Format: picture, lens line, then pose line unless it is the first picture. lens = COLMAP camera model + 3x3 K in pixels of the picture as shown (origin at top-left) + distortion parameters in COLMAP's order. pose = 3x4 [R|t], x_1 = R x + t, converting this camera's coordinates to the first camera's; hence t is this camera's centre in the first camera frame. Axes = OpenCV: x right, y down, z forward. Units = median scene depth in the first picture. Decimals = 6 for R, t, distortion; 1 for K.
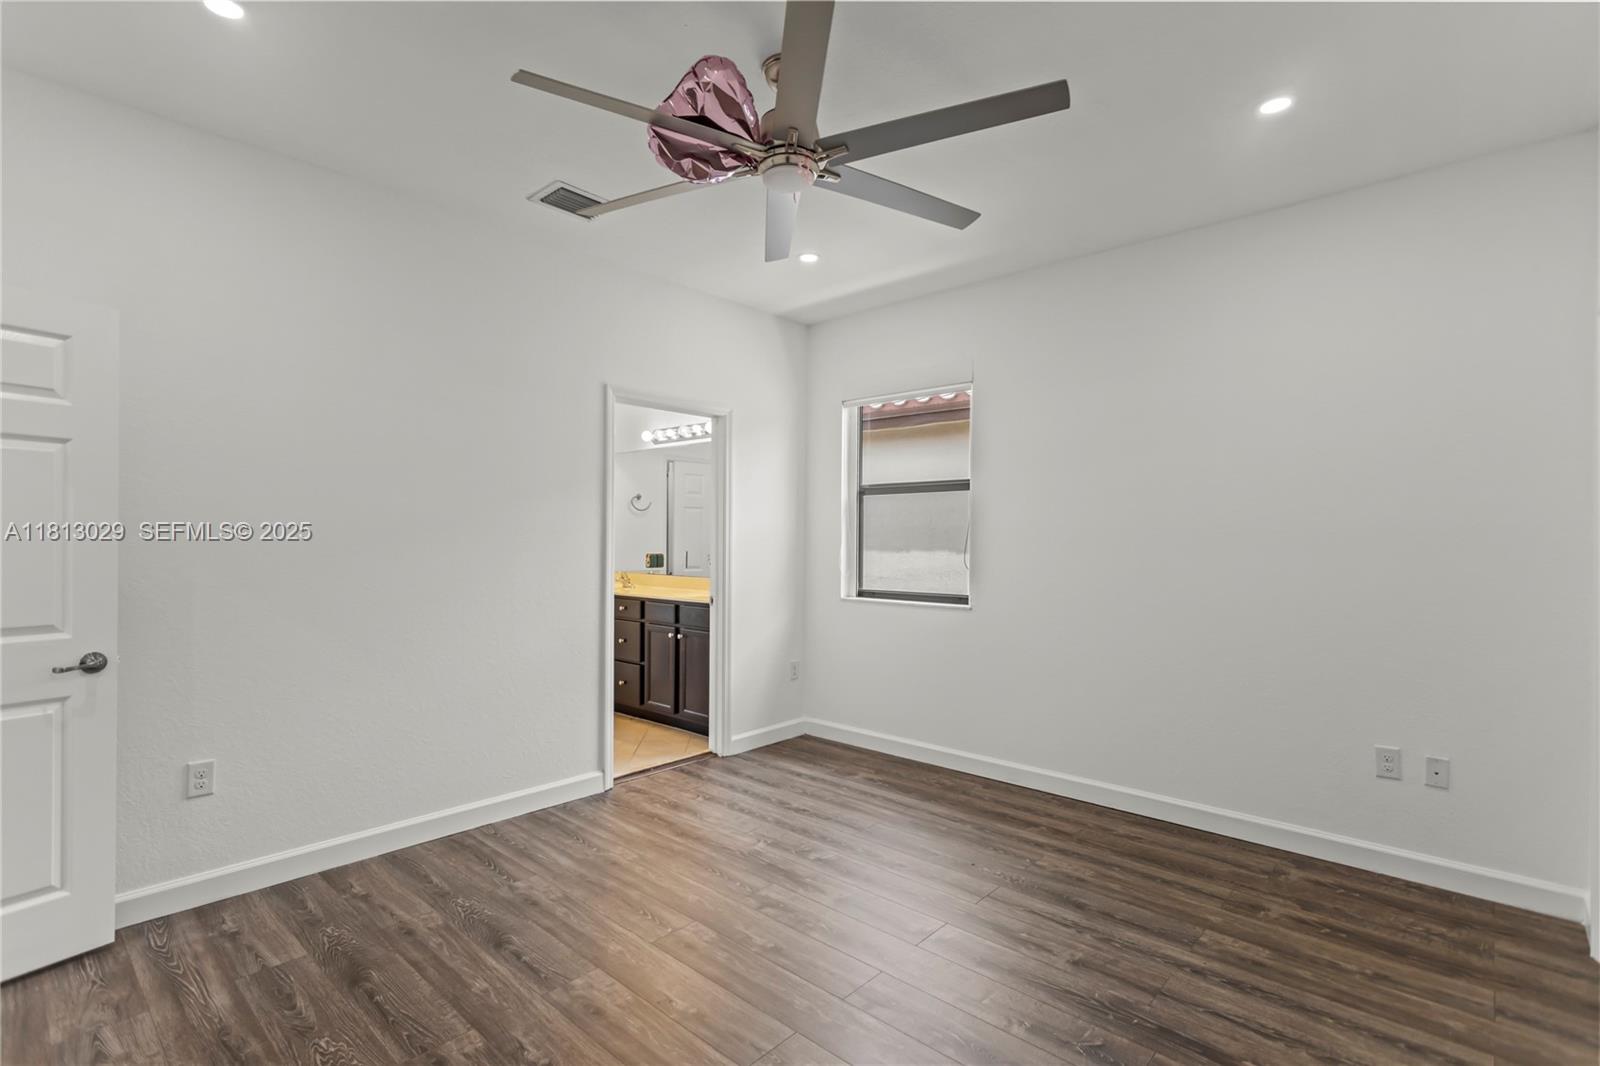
lens RADIAL K [[746.1, 0, 800.0], [0, 746.1, 542.5], [0, 0, 1]] dist [0.001819, -0.000022]
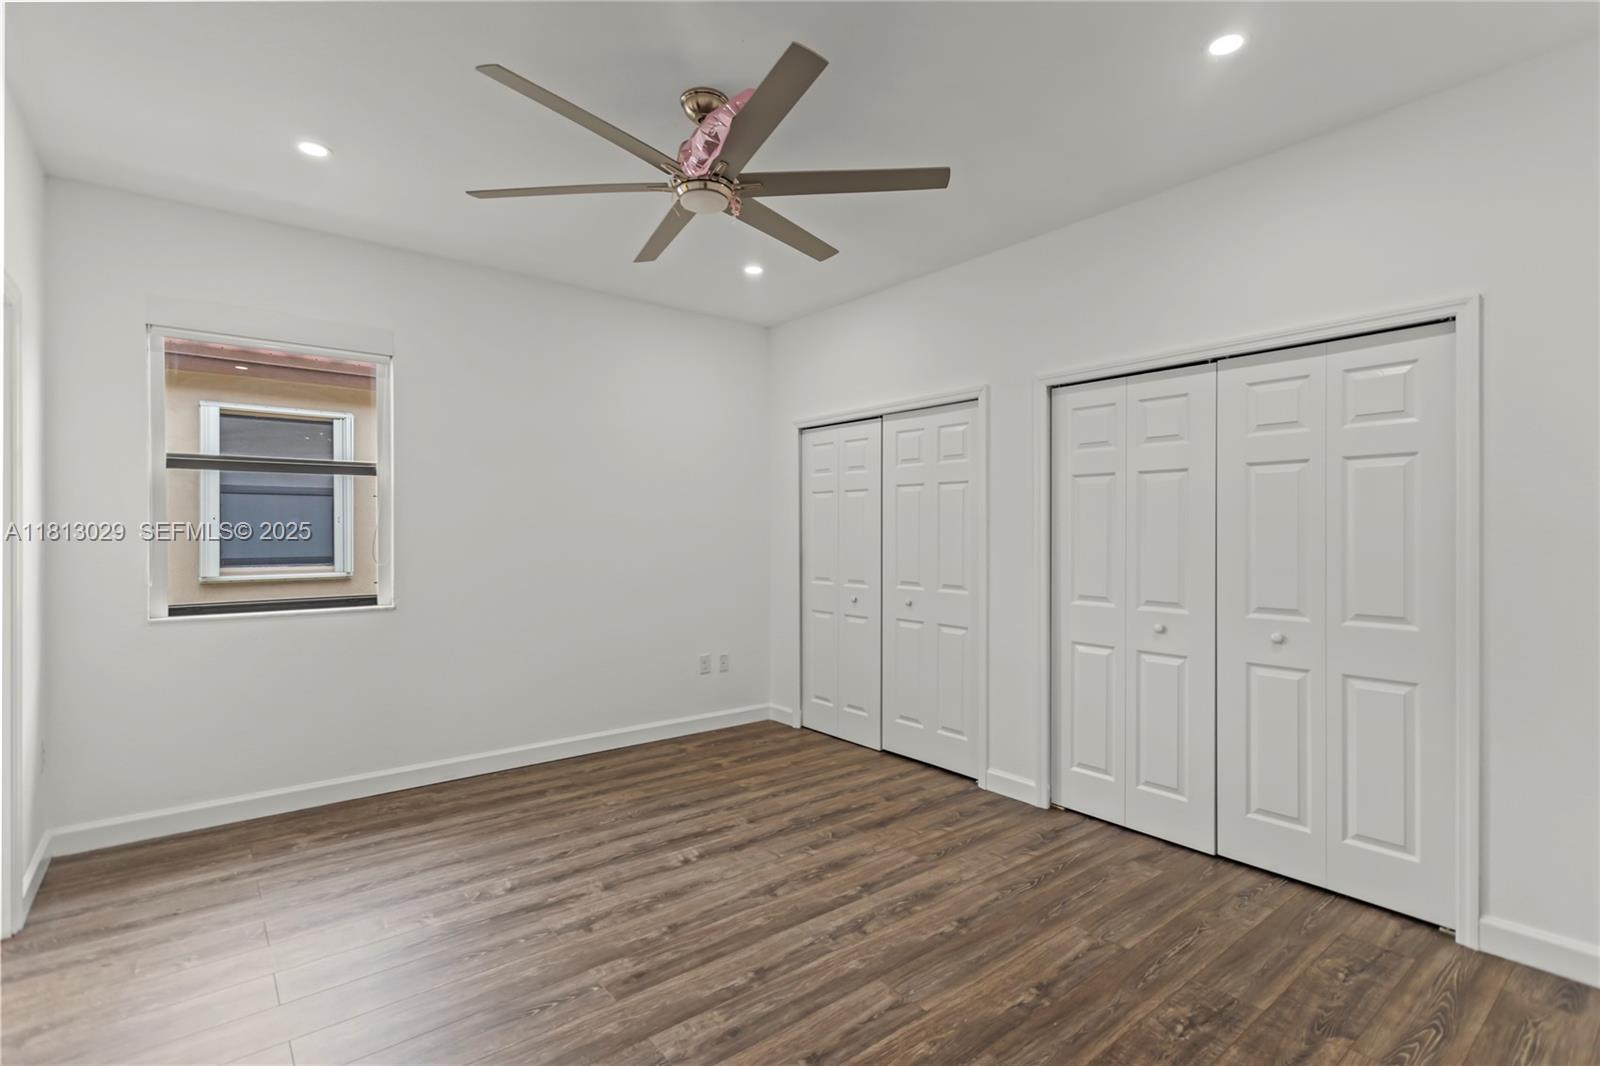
lens RADIAL K [[746.1, 0, 800.0], [0, 746.1, 542.5], [0, 0, 1]] dist [0.001819, -0.000022]
pose [[0.156460, -0.018874, 0.987504, -0.779902], [0.005603, 0.999818, 0.018221, -0.004648], [-0.987668, 0.002682, 0.156537, 0.507740]]
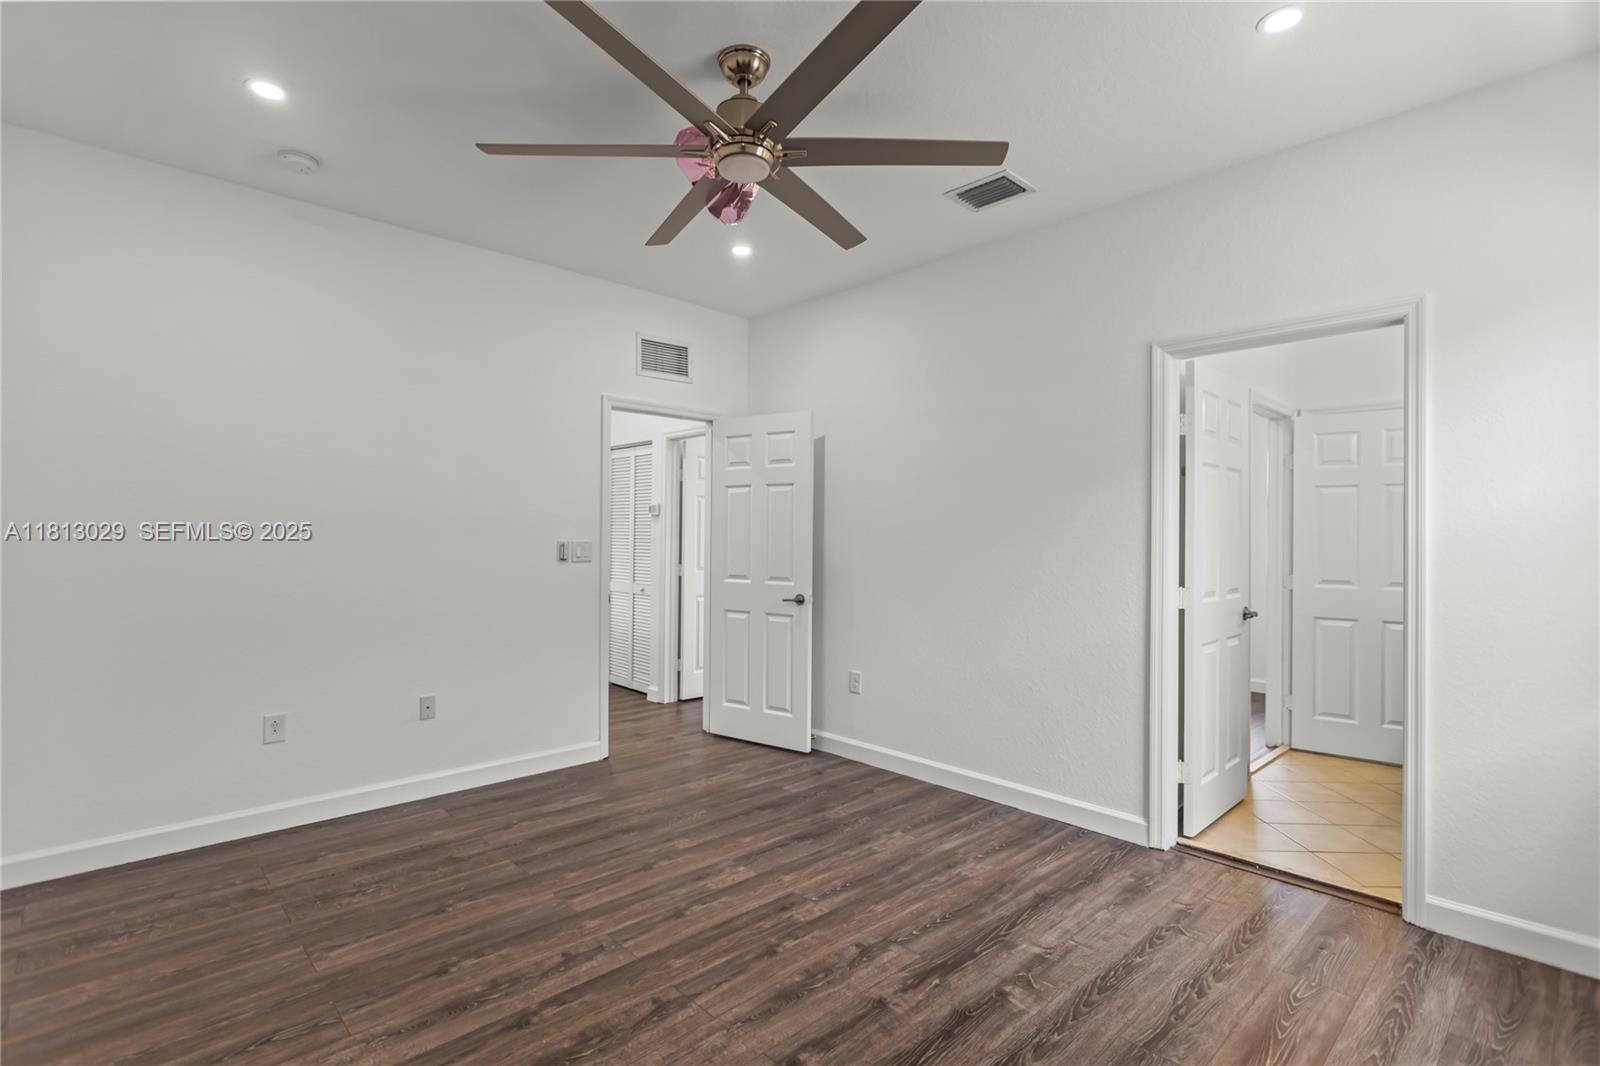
lens RADIAL K [[766.1, 0, 800.0], [0, 766.1, 533.0], [0, 0, 1]] dist [0.002516, 0.000481]
pose [[-0.080687, -0.013824, -0.996644, 0.732372], [-0.010810, 0.999857, -0.012993, 0.013394], [0.996681, 0.009725, -0.080825, 0.851283]]
